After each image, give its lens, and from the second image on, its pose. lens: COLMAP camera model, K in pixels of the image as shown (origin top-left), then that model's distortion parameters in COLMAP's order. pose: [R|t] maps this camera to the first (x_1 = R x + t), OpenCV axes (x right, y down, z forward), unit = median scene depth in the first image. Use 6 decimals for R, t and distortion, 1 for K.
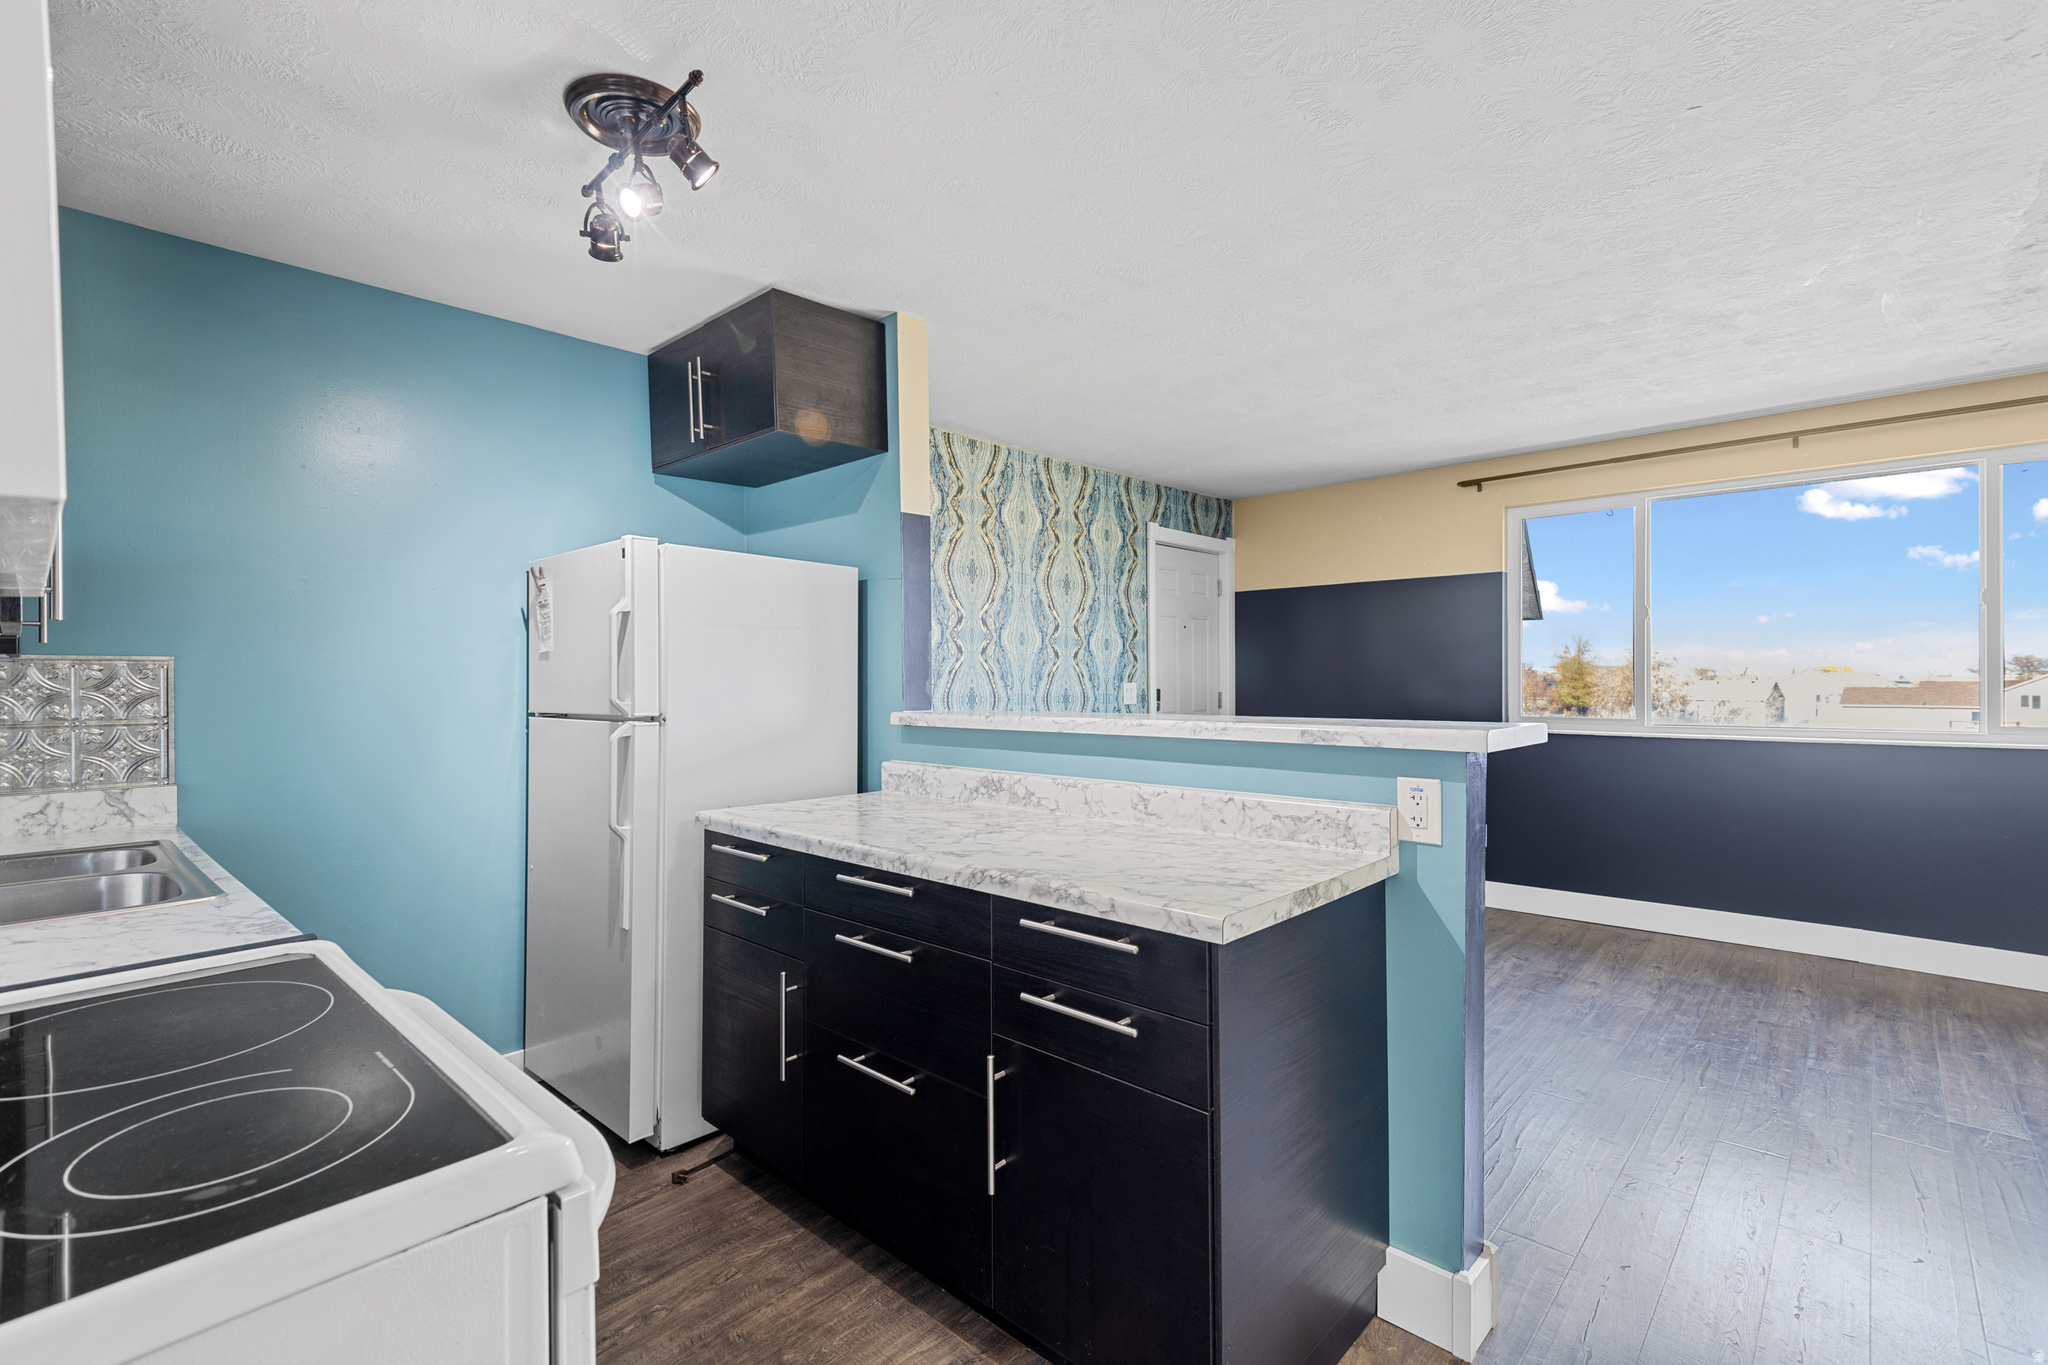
lens RADIAL K [[925.2, 0, 1040.6], [0, 925.2, 654.6], [0, 0, 1]] dist [0.019707, -0.010083]
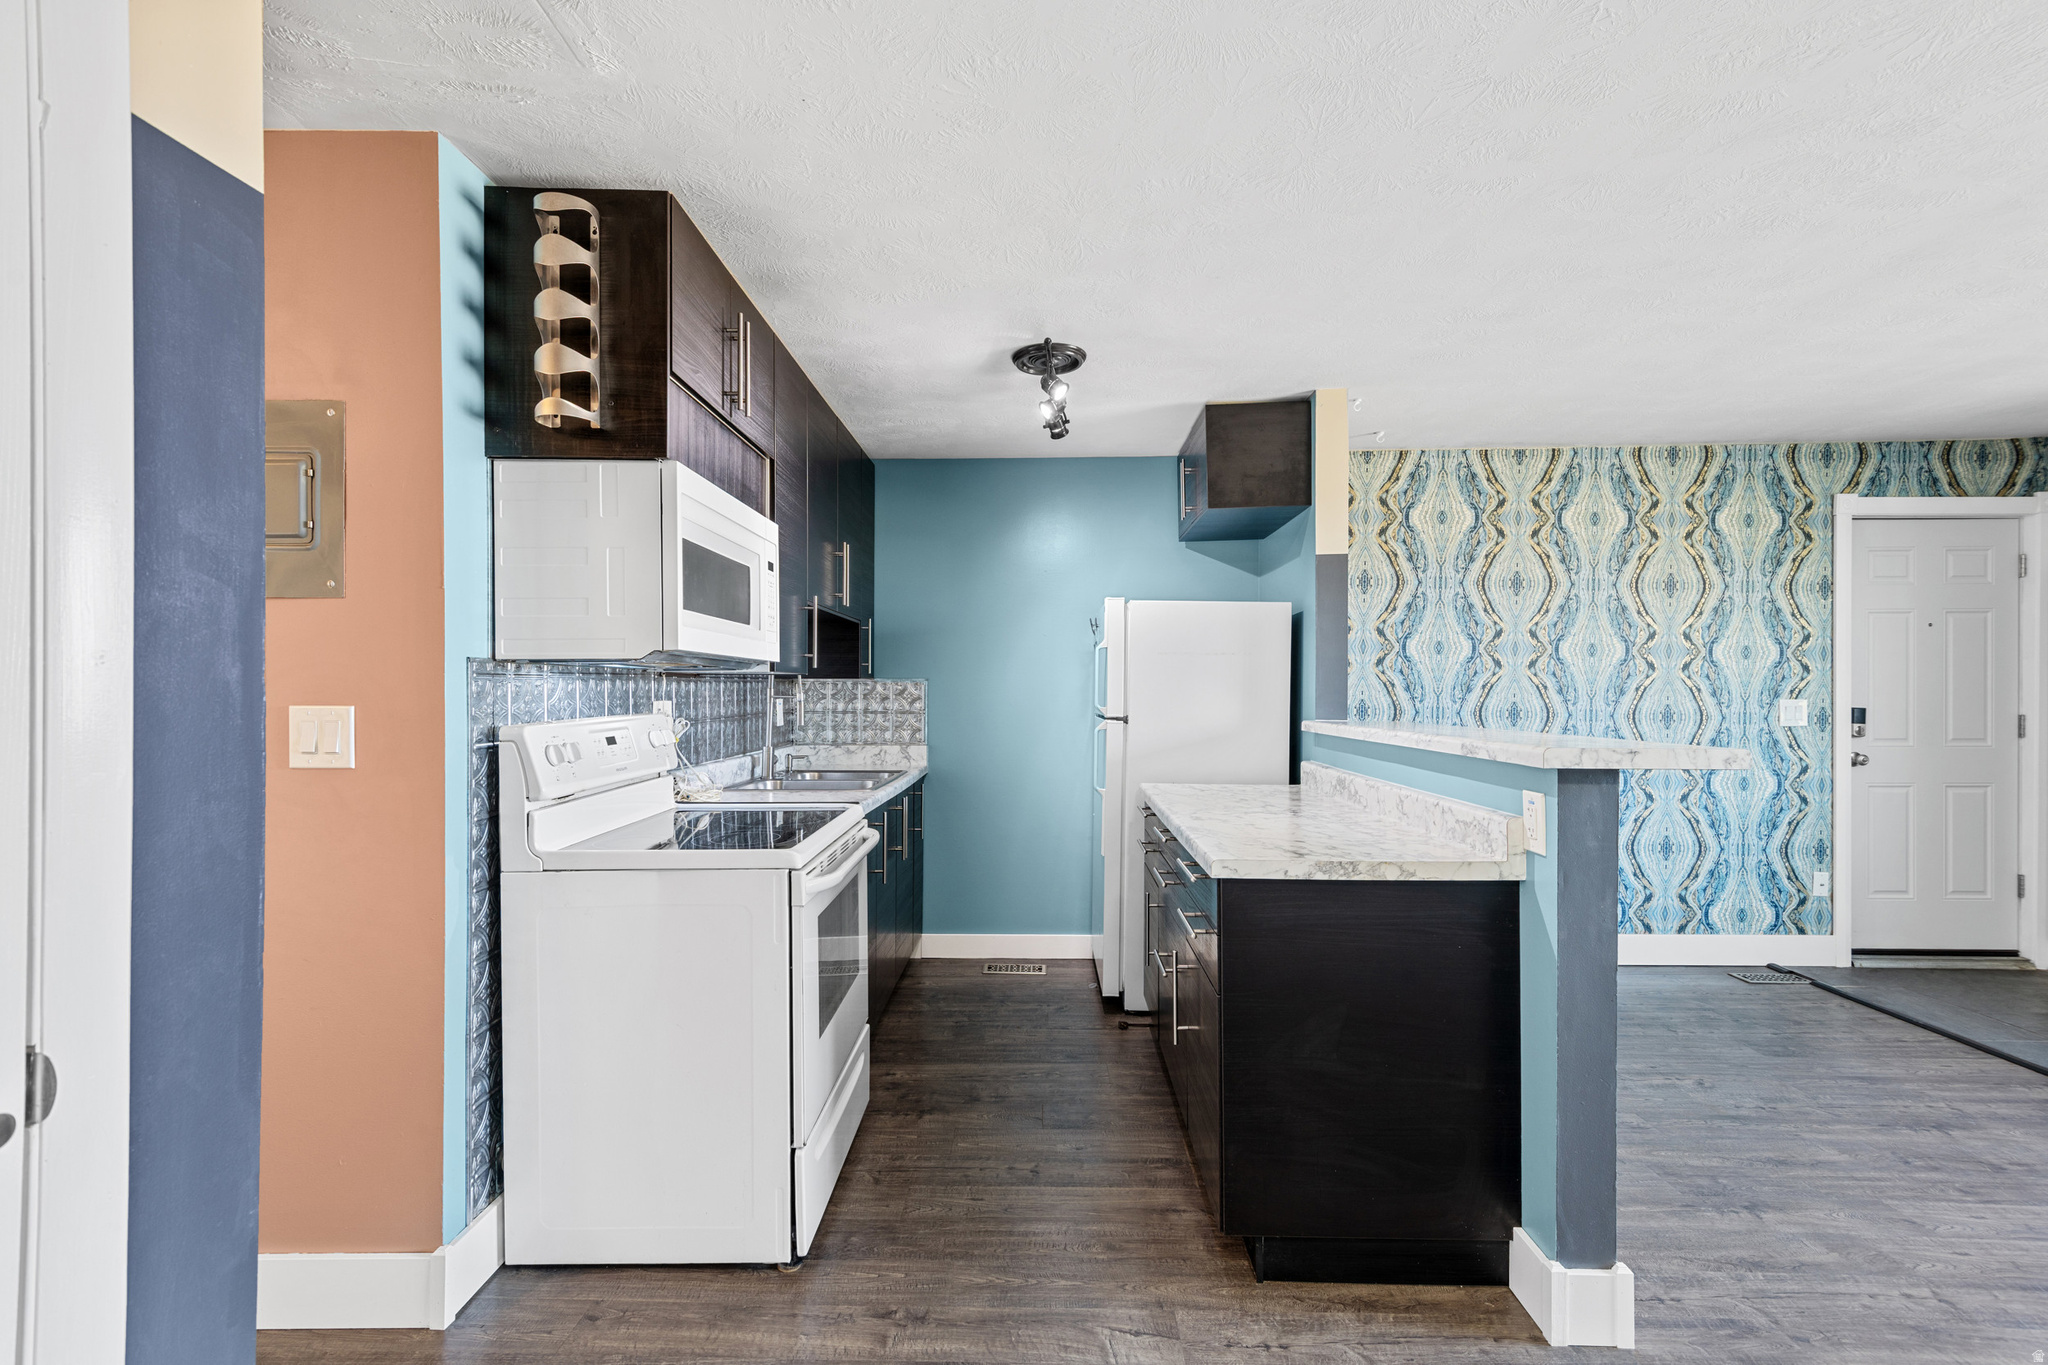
lens RADIAL K [[925.2, 0, 1008.9], [0, 925.2, 696.3], [0, 0, 1]] dist [0.019707, -0.010083]
pose [[0.645567, 0.012702, -0.763598, 0.316359], [0.015689, 0.999430, 0.029889, -0.007803], [0.763542, -0.031276, 0.645000, -0.059062]]
